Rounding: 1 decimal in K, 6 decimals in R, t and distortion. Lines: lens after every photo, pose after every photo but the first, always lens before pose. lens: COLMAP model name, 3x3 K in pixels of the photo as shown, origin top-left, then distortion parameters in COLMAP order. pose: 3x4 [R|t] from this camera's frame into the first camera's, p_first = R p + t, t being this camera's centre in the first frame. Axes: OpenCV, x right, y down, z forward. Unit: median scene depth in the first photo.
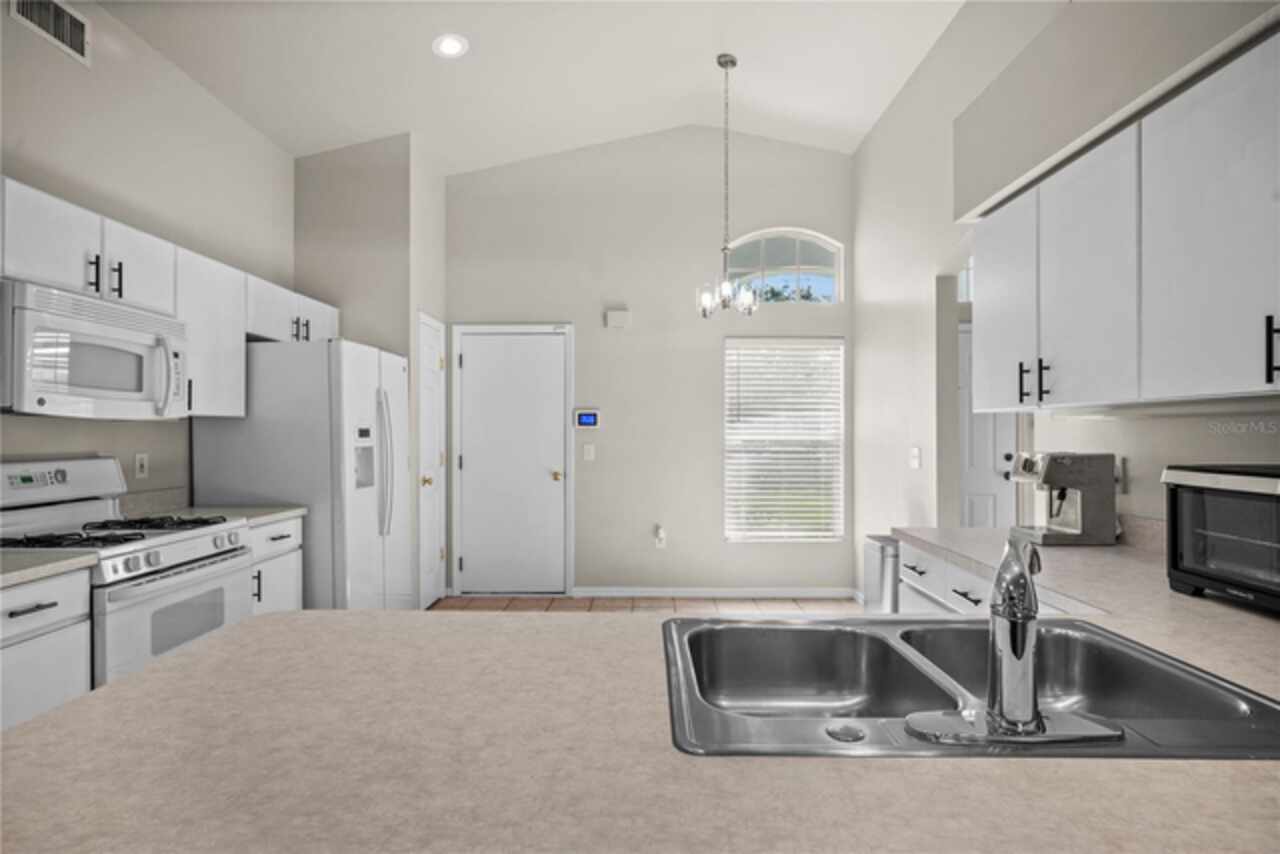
lens RADIAL K [[645.4, 0, 637.2], [0, 645.4, 430.5], [0, 0, 1]] dist [0.000142, 0.000163]
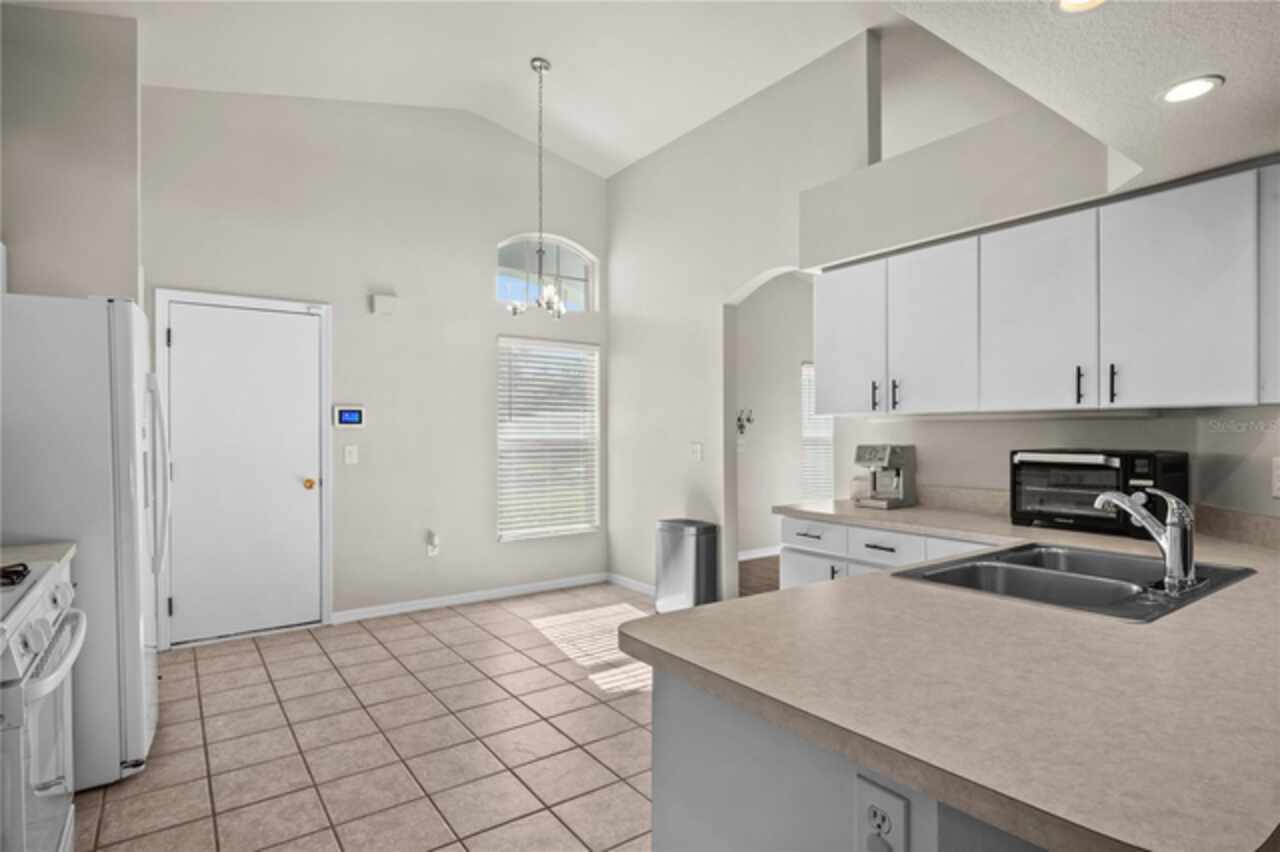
lens RADIAL K [[657.6, 0, 638.5], [0, 657.6, 436.0], [0, 0, 1]] dist [-0.000747, -0.001189]
pose [[0.807691, -0.006038, 0.589575, -0.285747], [0.000411, 0.999953, 0.009678, 0.000043], [-0.589606, -0.007574, 0.807656, 0.058648]]
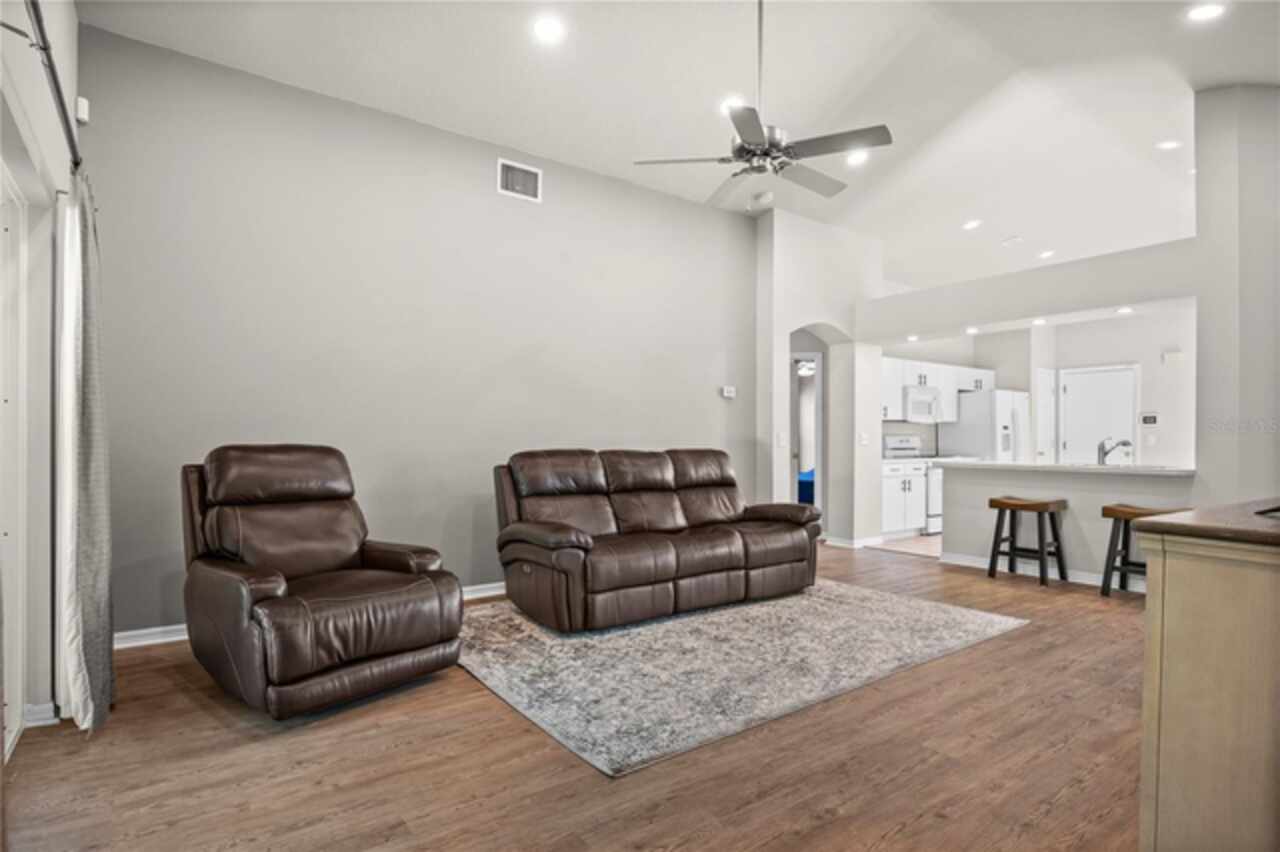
lens RADIAL K [[657.6, 0, 640.9], [0, 657.6, 444.0], [0, 0, 1]] dist [-0.000747, -0.001189]
pose [[0.601268, 0.005821, -0.799026, 0.485246], [0.001190, 0.999966, 0.008180, 0.029144], [0.799047, -0.005869, 0.601241, -1.054643]]
